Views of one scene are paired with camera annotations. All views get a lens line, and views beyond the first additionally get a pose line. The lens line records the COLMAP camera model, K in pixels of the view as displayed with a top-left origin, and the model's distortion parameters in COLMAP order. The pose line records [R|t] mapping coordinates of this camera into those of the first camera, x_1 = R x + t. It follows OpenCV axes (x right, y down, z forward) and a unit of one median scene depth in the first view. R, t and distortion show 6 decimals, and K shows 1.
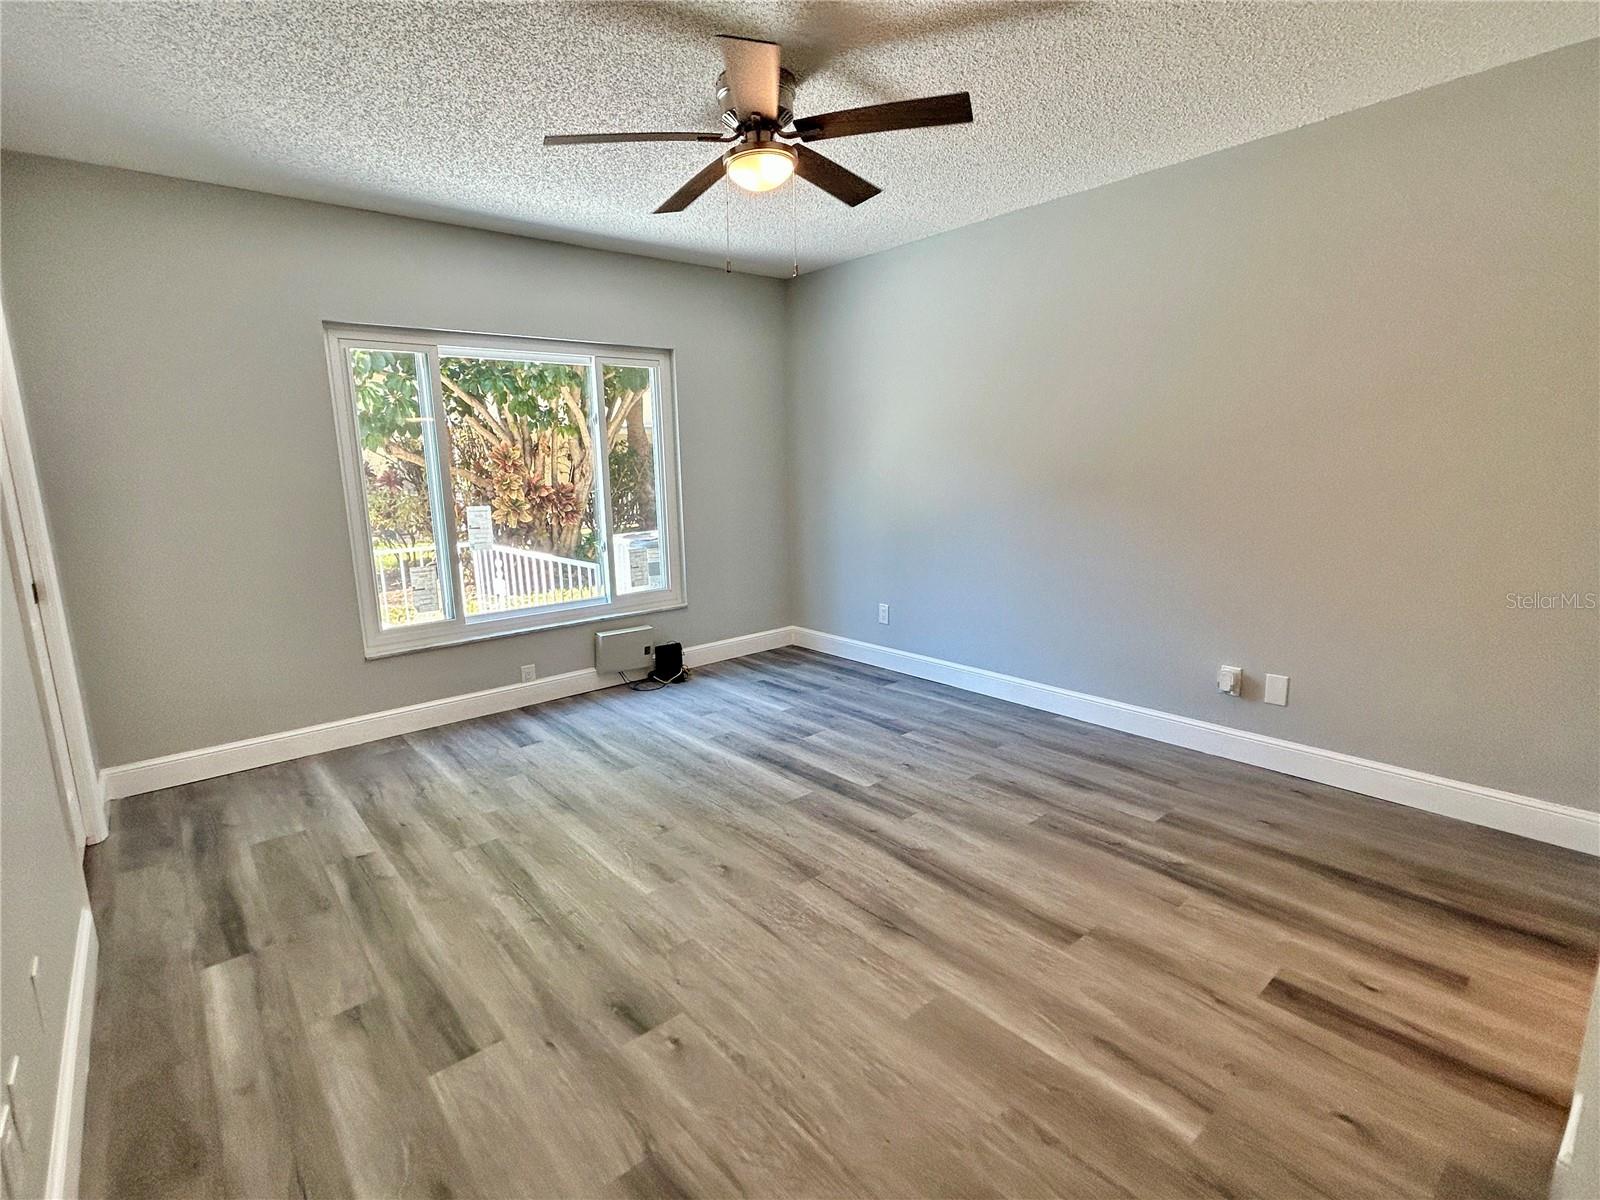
lens RADIAL K [[762.8, 0, 793.9], [0, 762.8, 598.5], [0, 0, 1]] dist [-0.002563, -0.000458]
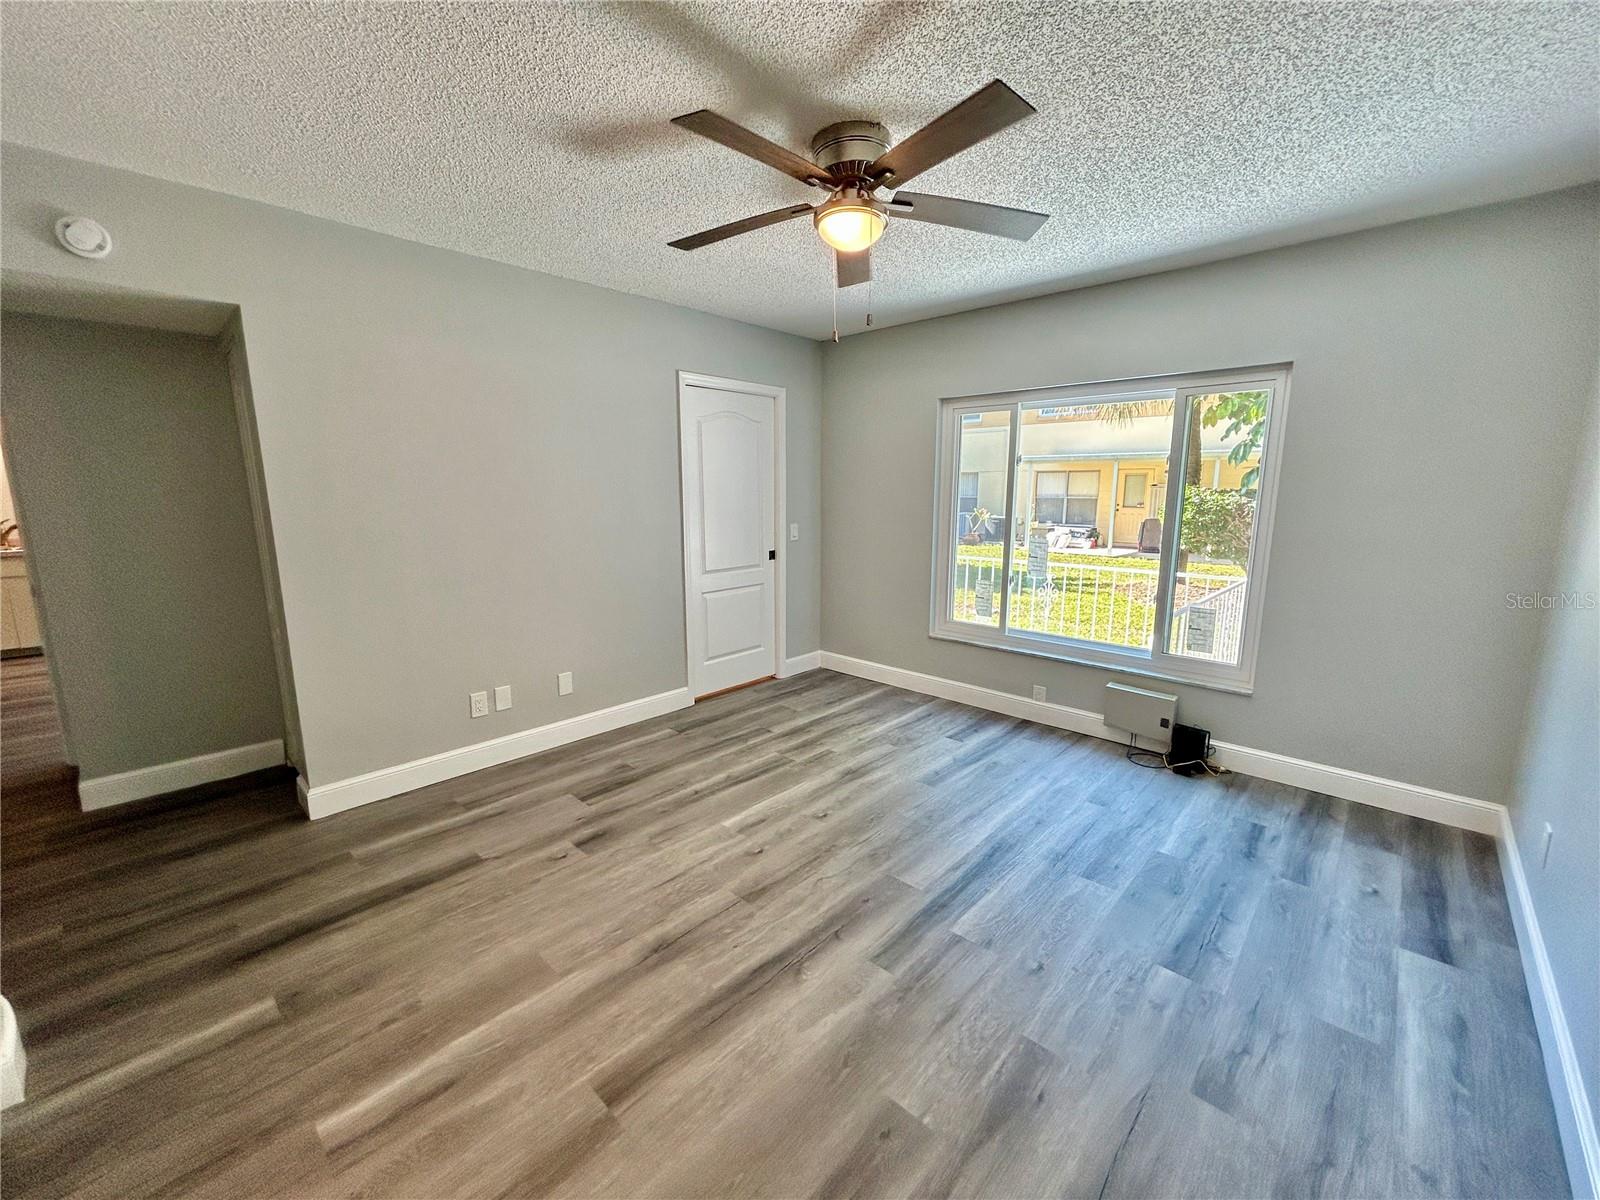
lens RADIAL K [[642.0, 0, 794.7], [0, 642.0, 598.5], [0, 0, 1]] dist [-0.002560, 0.000649]
pose [[0.105459, 0.193531, -0.975410, 0.684120], [-0.183868, 0.967762, 0.172134, -0.179660], [0.977277, 0.161194, 0.137644, 0.709135]]
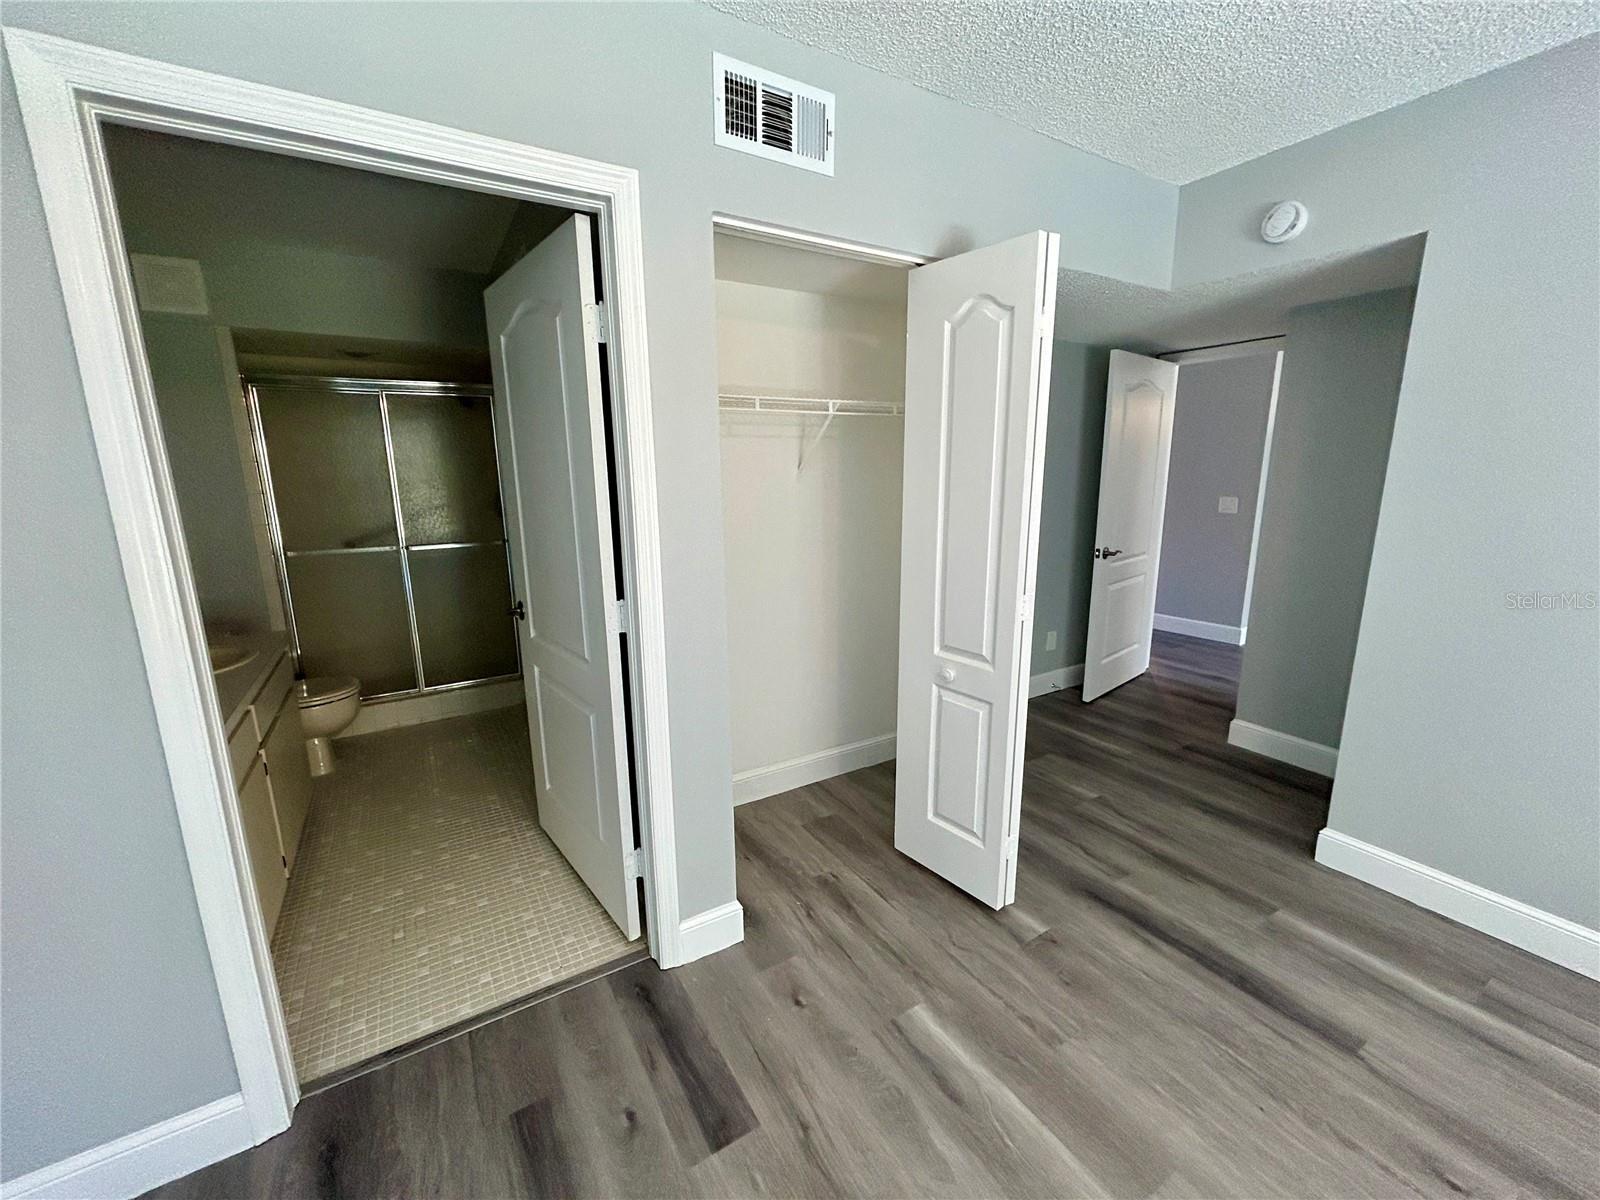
lens RADIAL K [[642.0, 0, 794.7], [0, 642.0, 598.5], [0, 0, 1]] dist [-0.002560, 0.000649]
pose [[-0.986512, 0.001106, 0.163686, 0.273164], [0.063109, 0.925240, 0.374096, -0.211037], [-0.151035, 0.379380, -0.912830, 0.893482]]
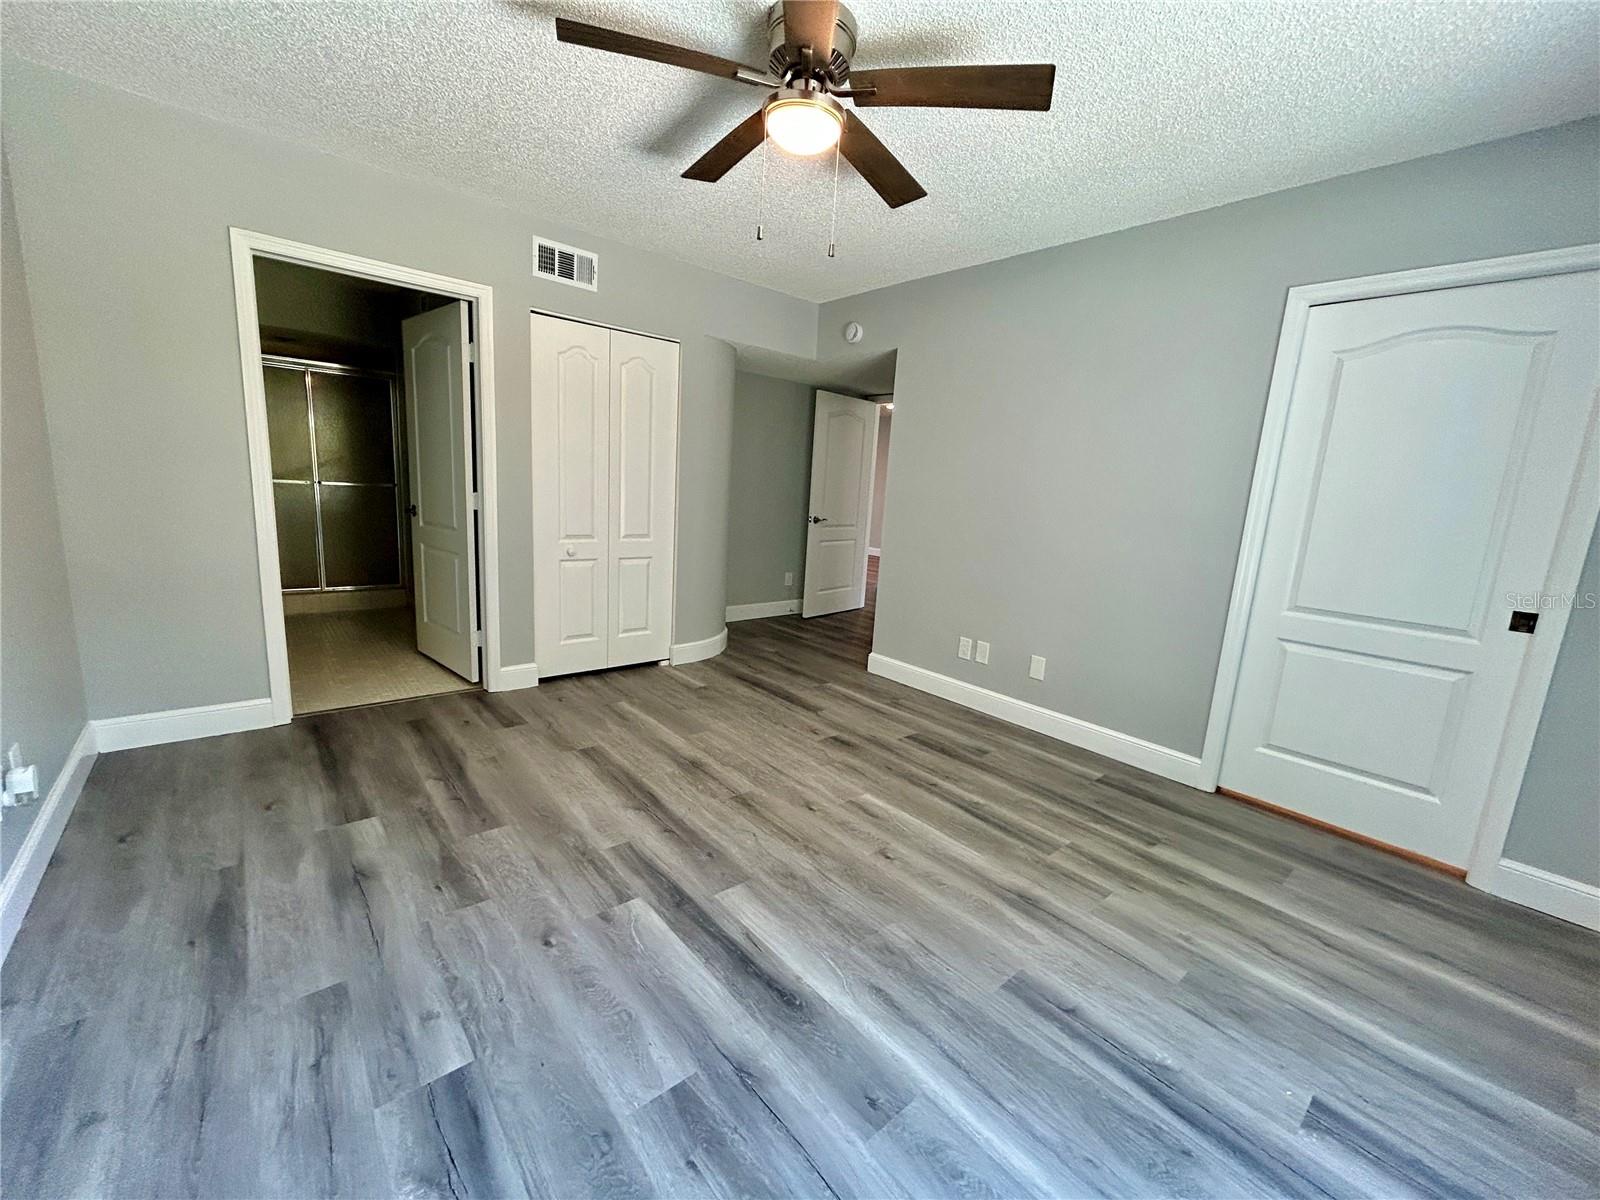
lens RADIAL K [[642.0, 0, 794.7], [0, 642.0, 598.5], [0, 0, 1]] dist [-0.002560, 0.000649]
pose [[-0.999287, -0.037245, -0.006139, -0.039887], [-0.036988, 0.933695, 0.356154, -0.251553], [-0.007533, 0.356127, -0.934407, 1.508452]]
